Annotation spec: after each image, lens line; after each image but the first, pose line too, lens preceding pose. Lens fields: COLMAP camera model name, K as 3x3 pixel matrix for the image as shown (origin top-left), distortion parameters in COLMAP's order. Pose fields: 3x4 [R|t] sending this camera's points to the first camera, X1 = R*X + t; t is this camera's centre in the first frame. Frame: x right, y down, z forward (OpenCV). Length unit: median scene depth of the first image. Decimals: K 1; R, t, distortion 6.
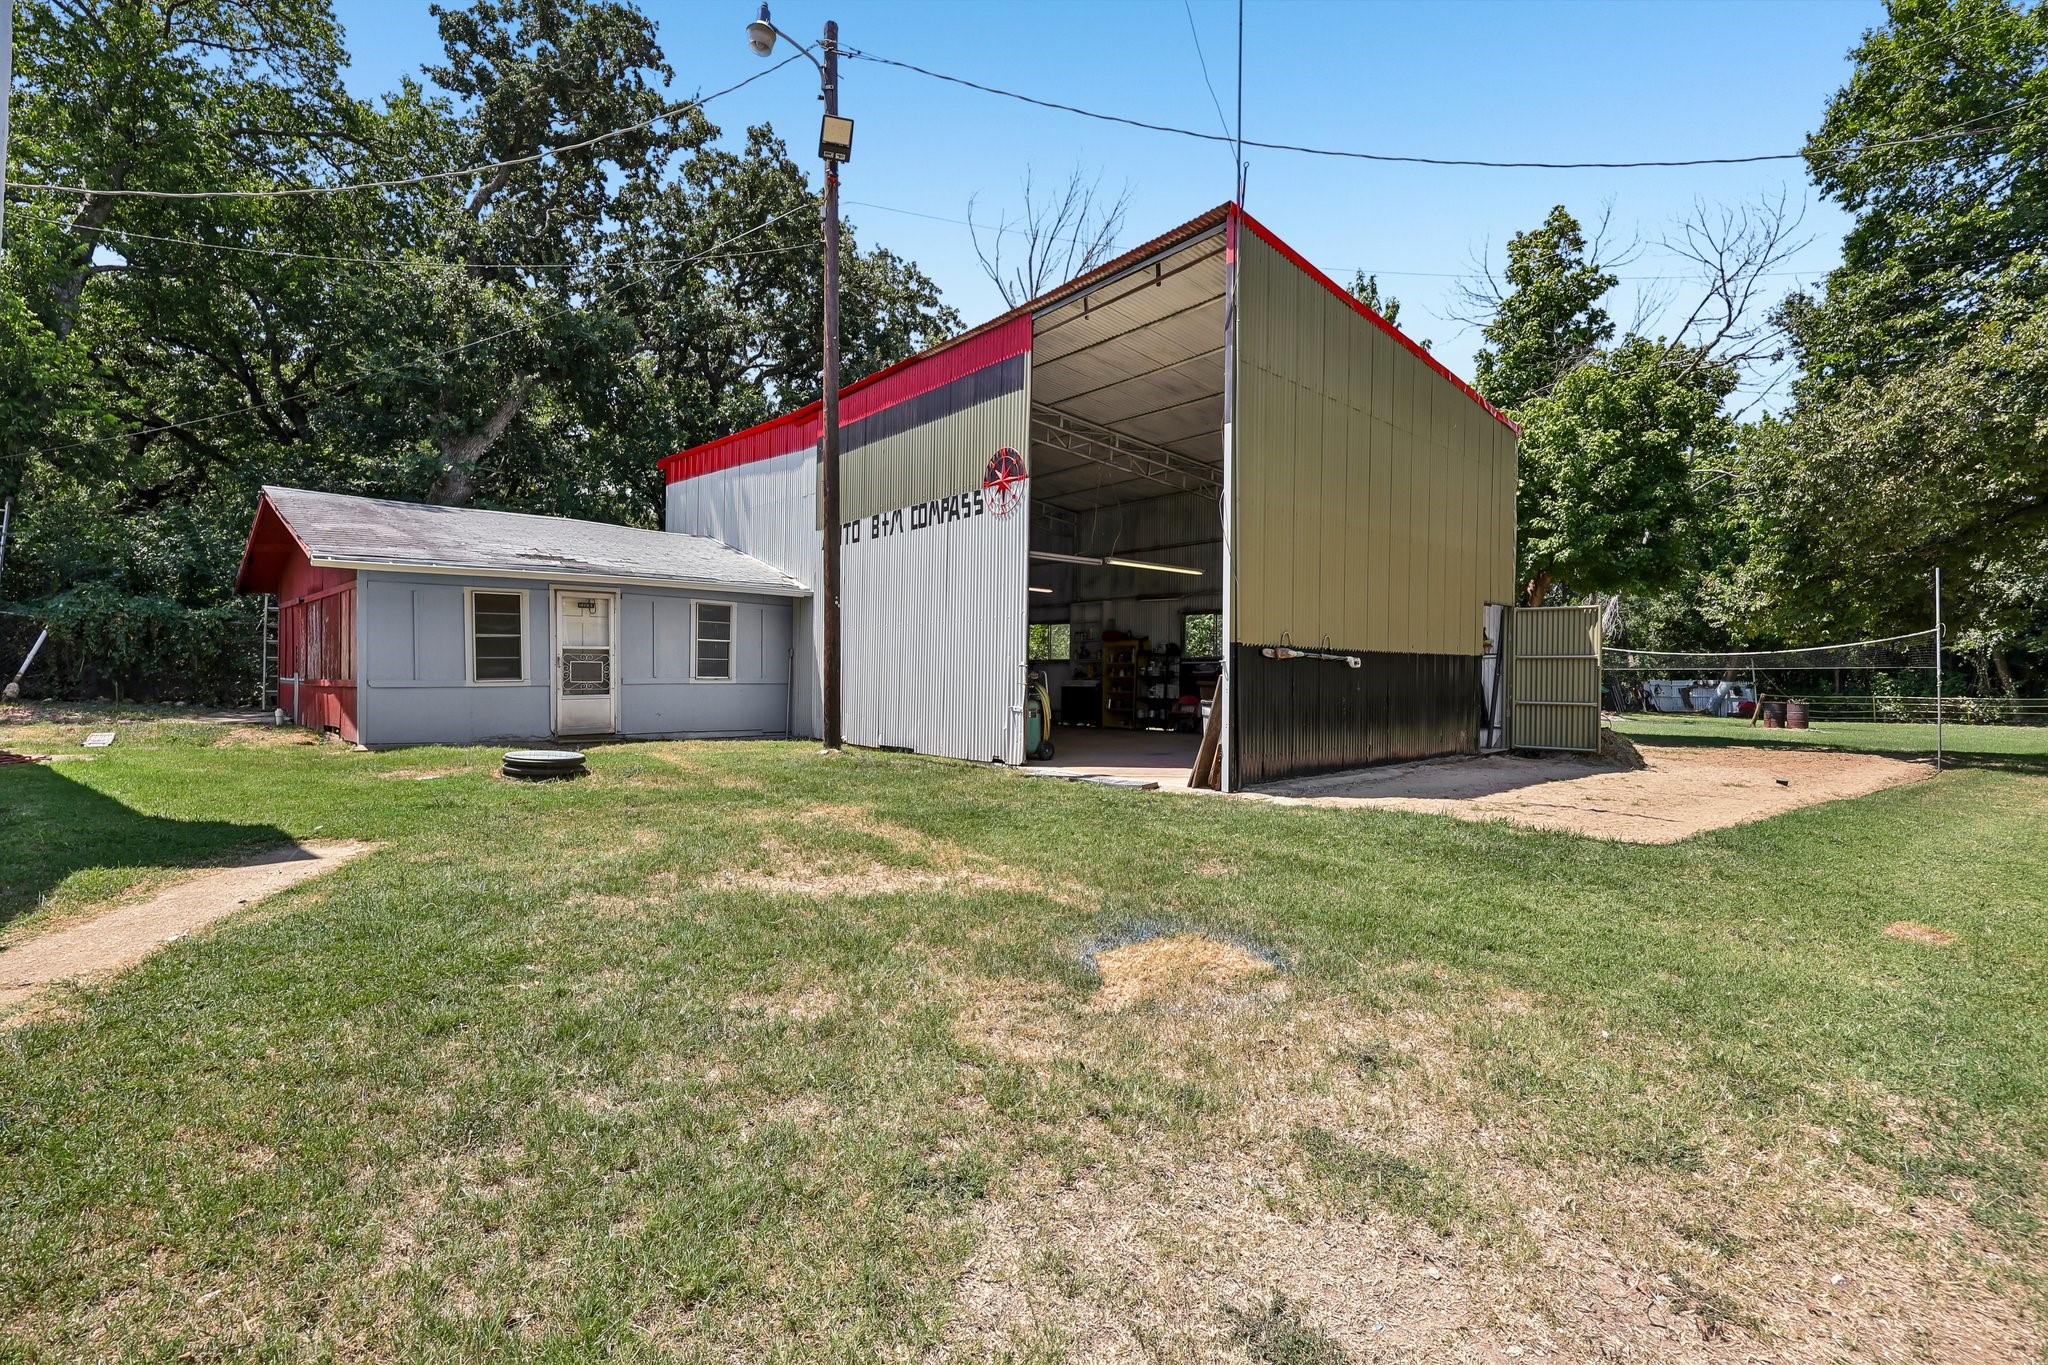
lens RADIAL K [[920.5, 0, 1030.1], [0, 920.5, 676.8], [0, 0, 1]] dist [0.000557, 0.000024]
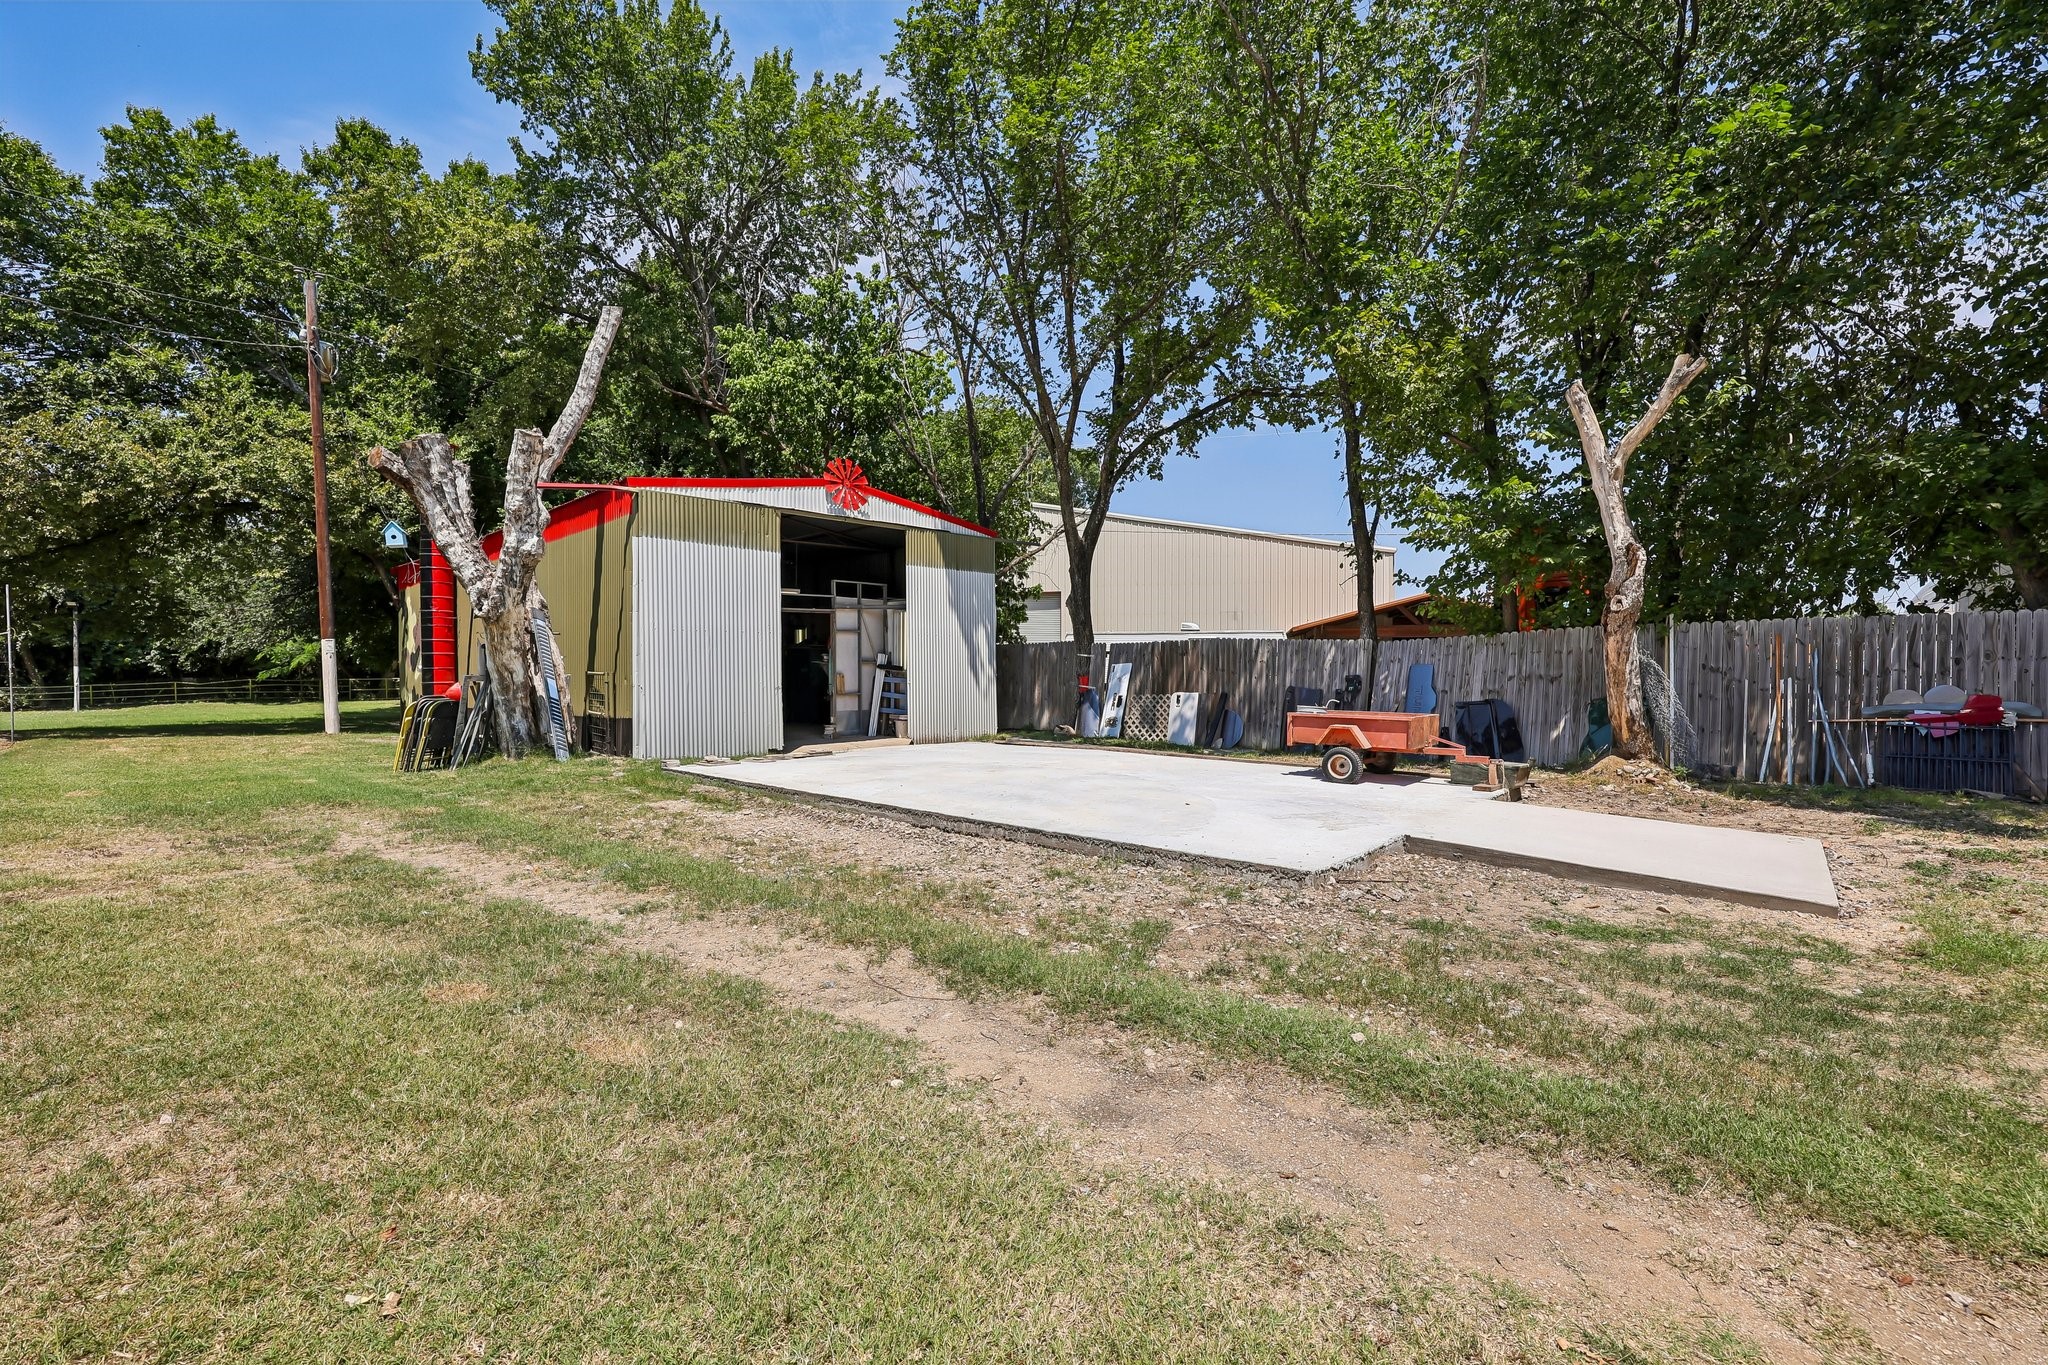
lens RADIAL K [[868.2, 0, 1021.6], [0, 868.2, 676.5], [0, 0, 1]] dist [0.002351, 0.000222]
pose [[-0.100178, -0.008609, 0.994932, -0.348030], [-0.004032, 0.999958, 0.008246, -0.007939], [-0.994961, -0.003185, -0.100208, -0.274095]]
